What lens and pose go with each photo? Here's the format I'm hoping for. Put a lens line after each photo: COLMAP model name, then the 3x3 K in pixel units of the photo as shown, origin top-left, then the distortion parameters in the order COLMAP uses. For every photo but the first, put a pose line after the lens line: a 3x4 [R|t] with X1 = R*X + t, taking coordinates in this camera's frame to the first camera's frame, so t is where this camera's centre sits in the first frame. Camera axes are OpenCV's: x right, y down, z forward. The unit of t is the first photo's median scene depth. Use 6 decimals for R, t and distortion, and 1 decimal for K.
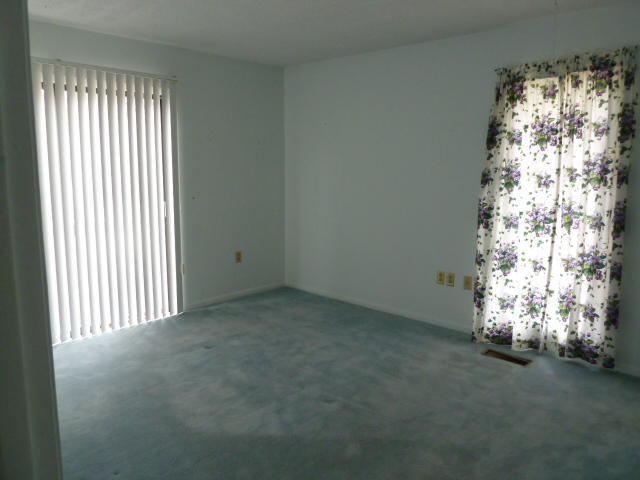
lens RADIAL K [[485.5, 0, 319.6], [0, 485.5, 225.6], [0, 0, 1]] dist [-0.013384, -0.007553]
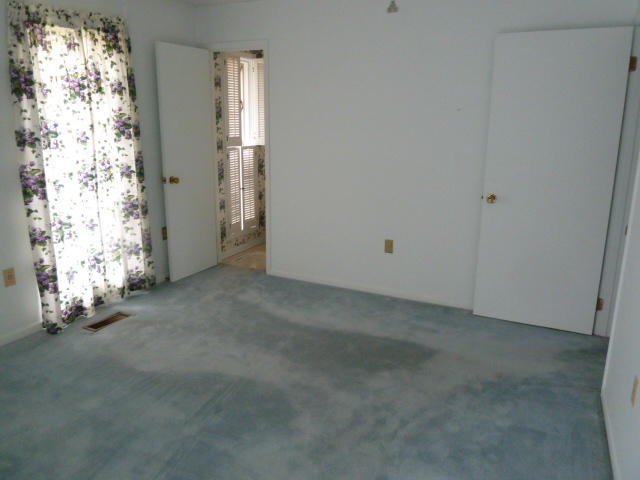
lens RADIAL K [[485.5, 0, 319.6], [0, 485.5, 225.6], [0, 0, 1]] dist [-0.013384, -0.007553]
pose [[-0.271005, -0.215801, 0.938076, -0.633922], [0.113892, 0.960511, 0.253865, -0.117904], [-0.955816, 0.175638, -0.235725, 0.822029]]
